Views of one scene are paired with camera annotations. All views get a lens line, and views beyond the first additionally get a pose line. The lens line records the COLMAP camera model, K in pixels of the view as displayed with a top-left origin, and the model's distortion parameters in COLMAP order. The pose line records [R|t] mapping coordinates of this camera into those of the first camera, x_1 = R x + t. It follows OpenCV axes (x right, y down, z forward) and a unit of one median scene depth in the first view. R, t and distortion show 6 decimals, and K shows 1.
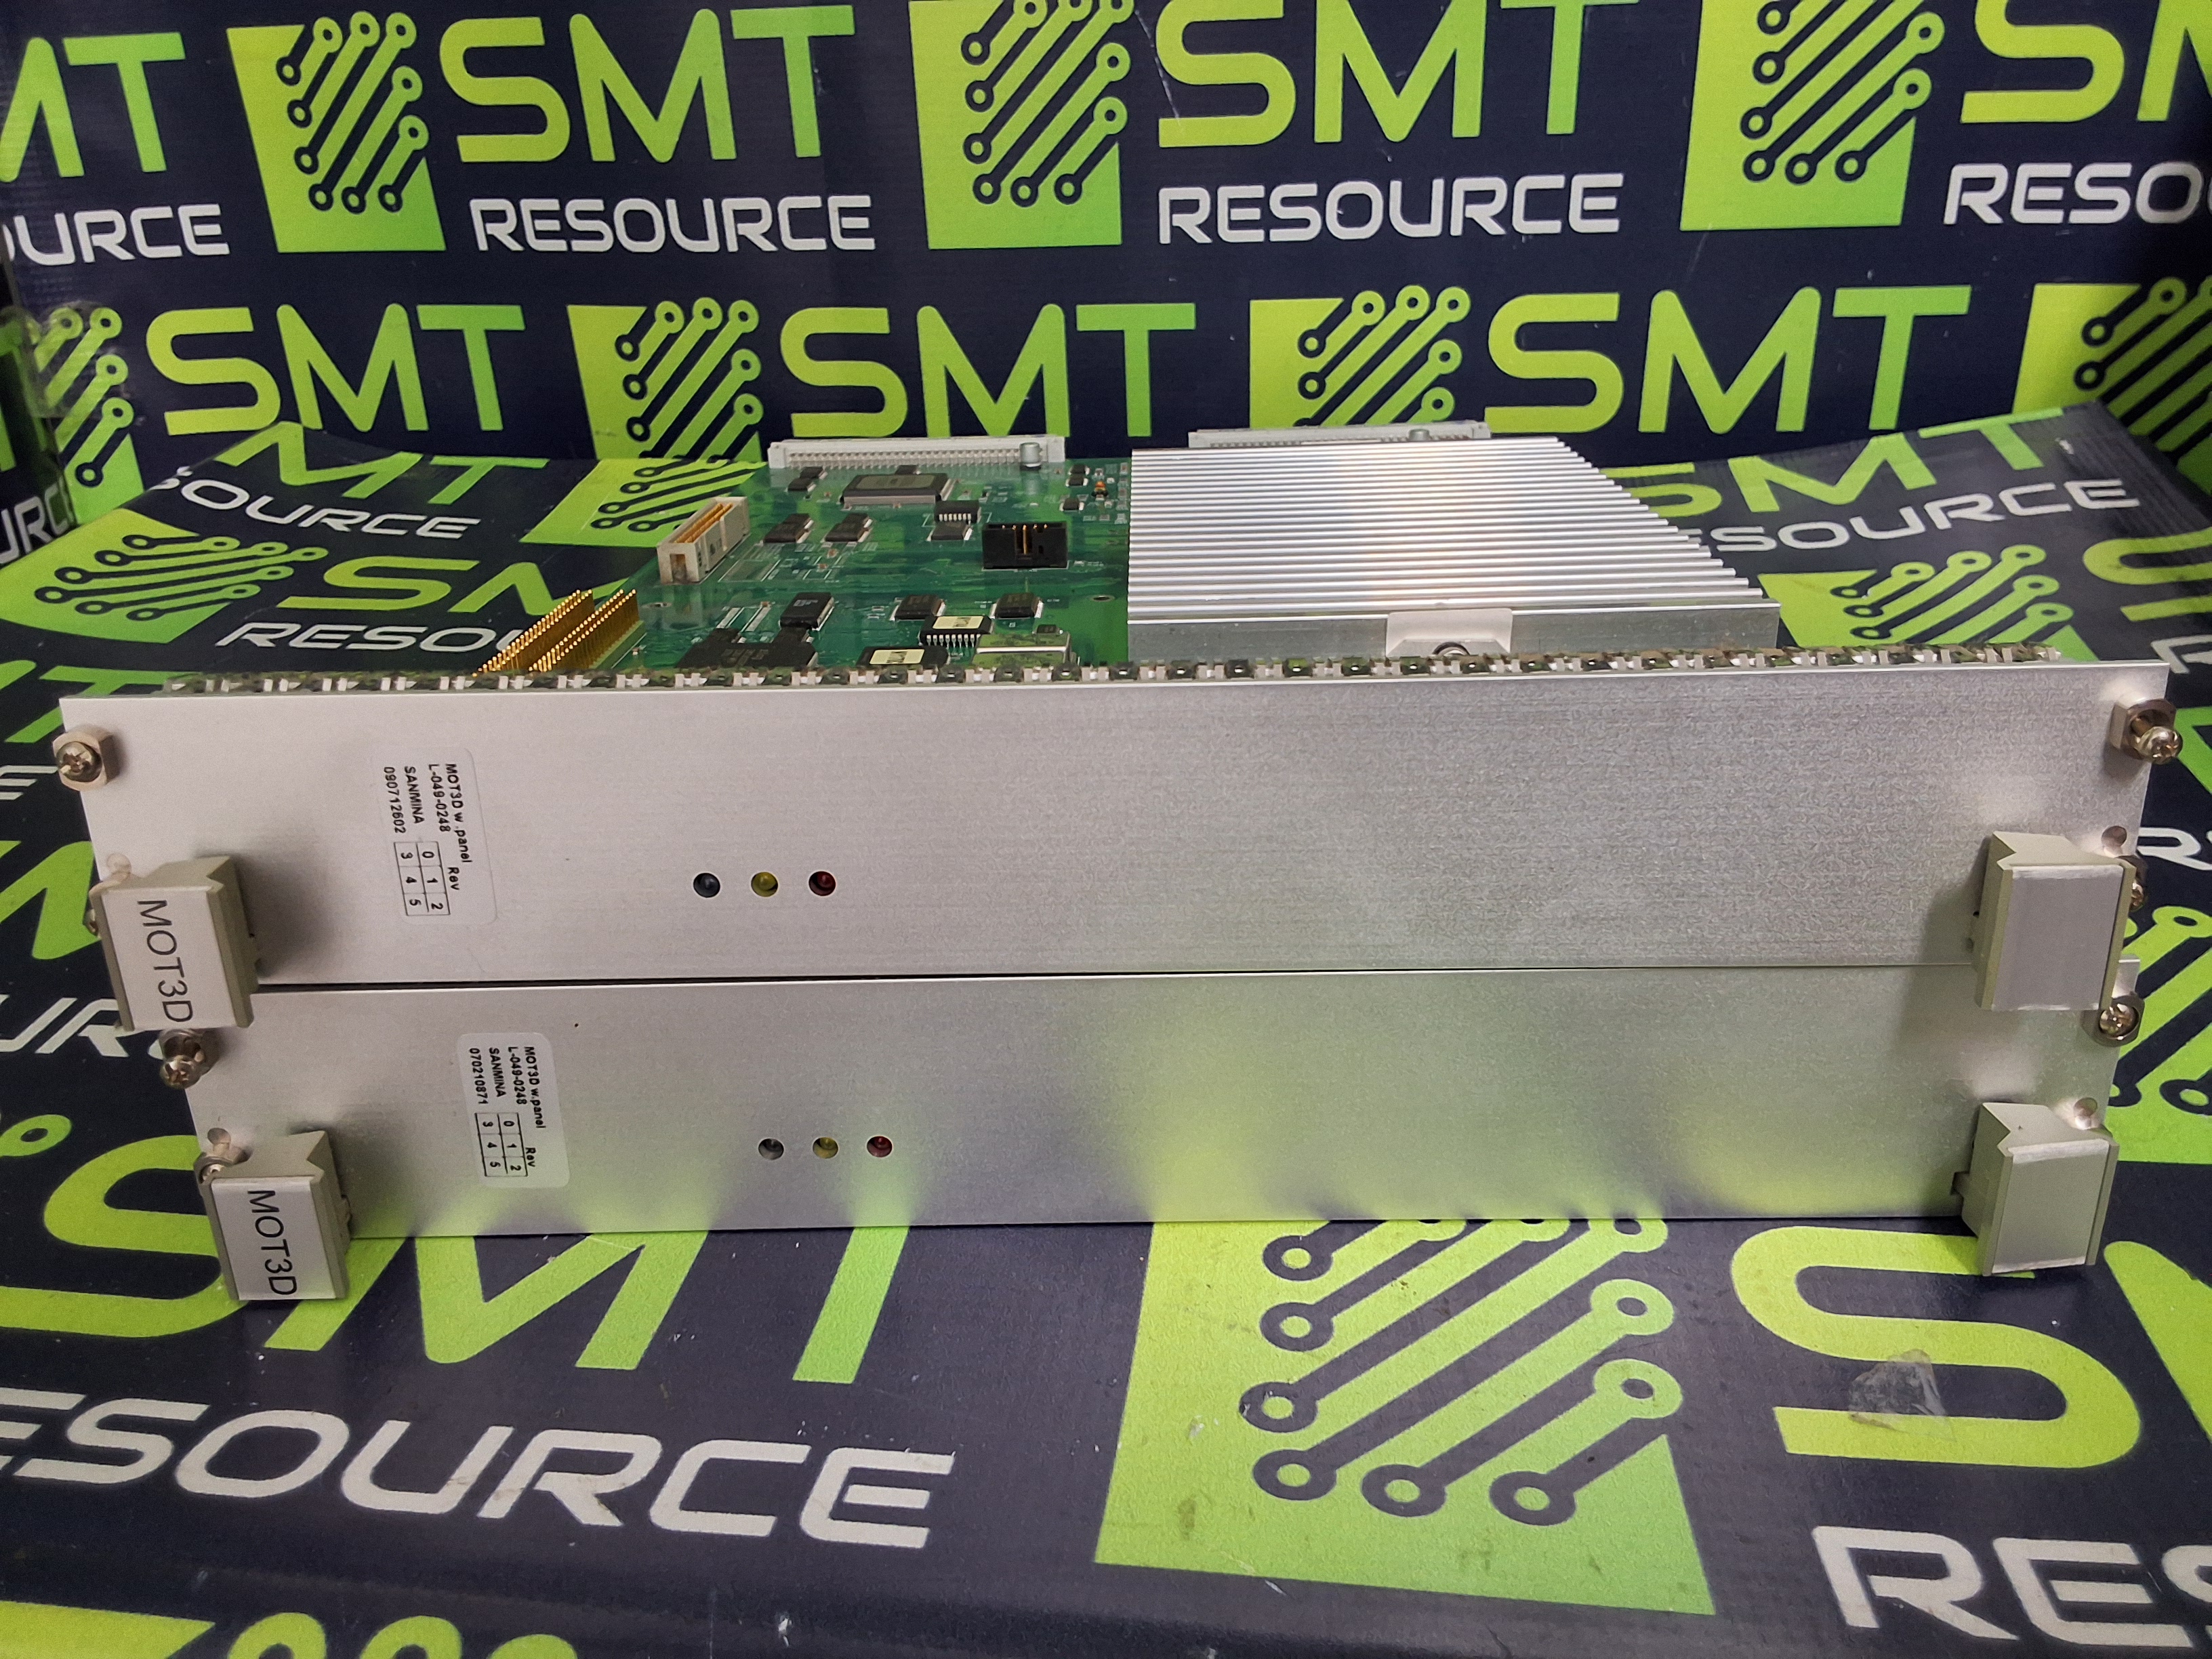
lens RADIAL K [[1504.4, 0, 1106.0], [0, 1504.4, 829.5], [0, 0, 1]] dist [0.080437, -0.090865]
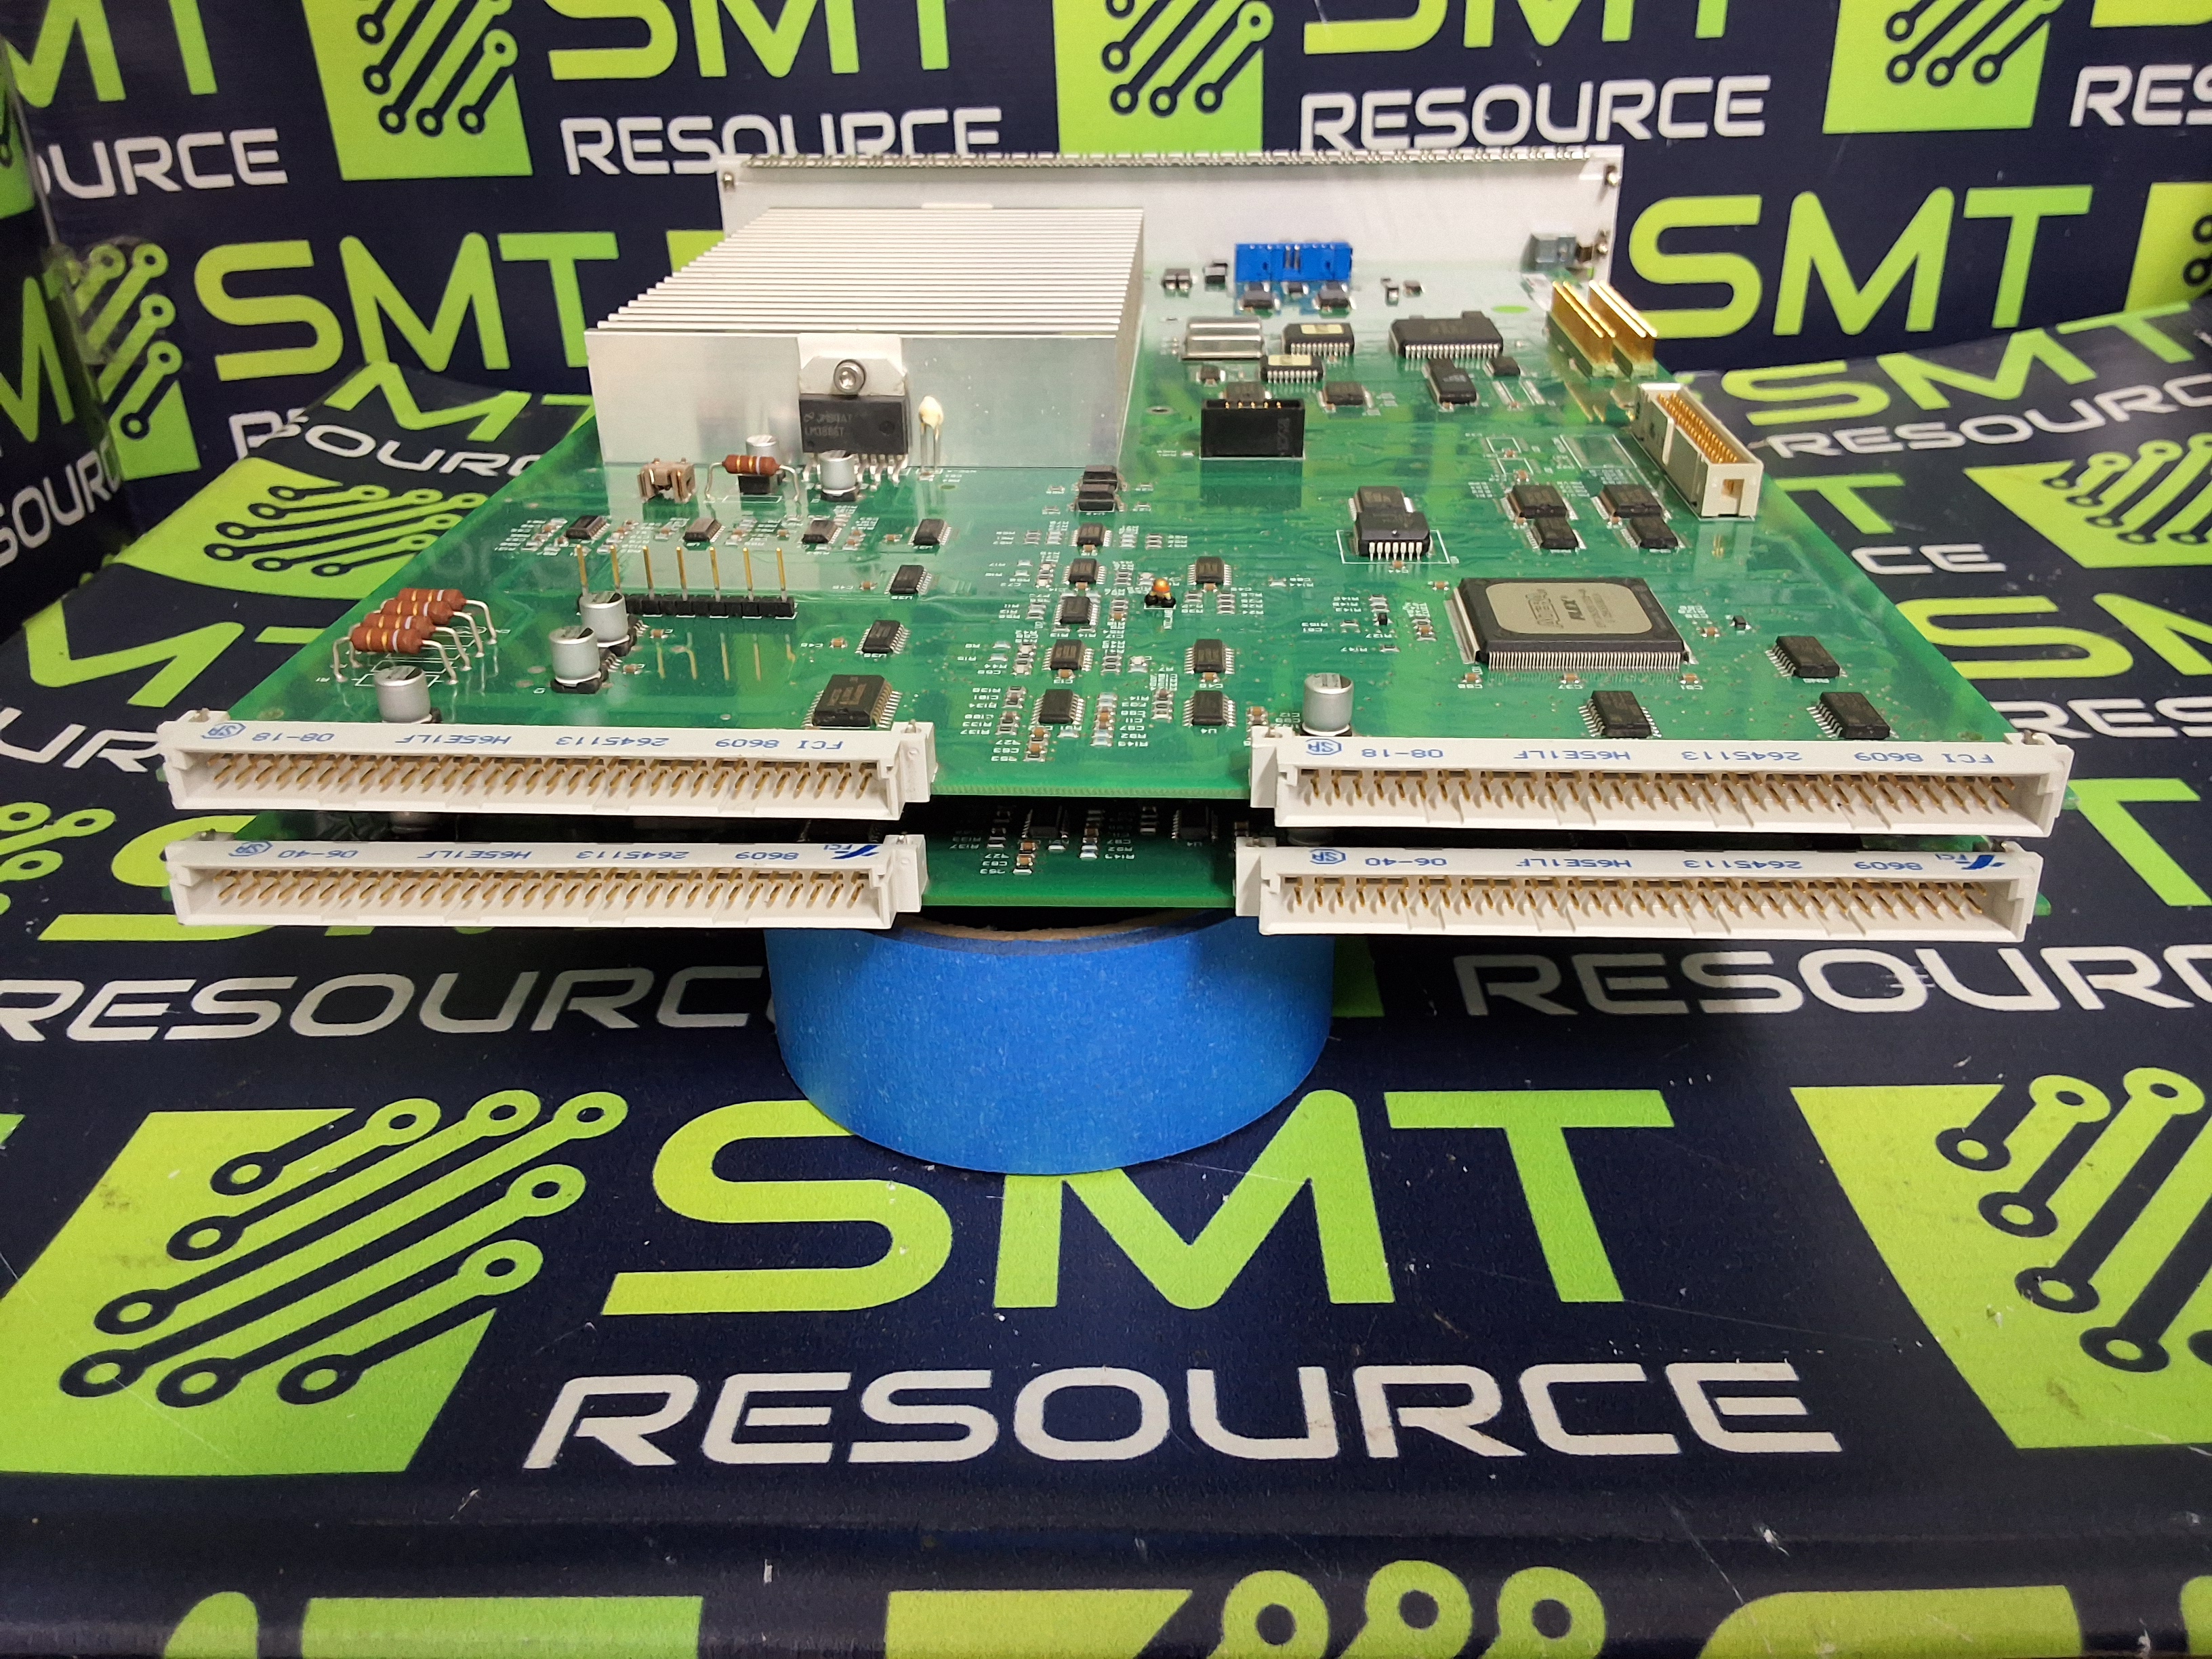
lens RADIAL K [[1479.0, 0, 1106.0], [0, 1479.0, 829.5], [0, 0, 1]] dist [0.059878, -0.066739]
pose [[0.994846, -0.053487, 0.086145, -0.204994], [0.049006, 0.997374, 0.053316, -0.004987], [-0.088770, -0.048819, 0.994855, 0.023780]]
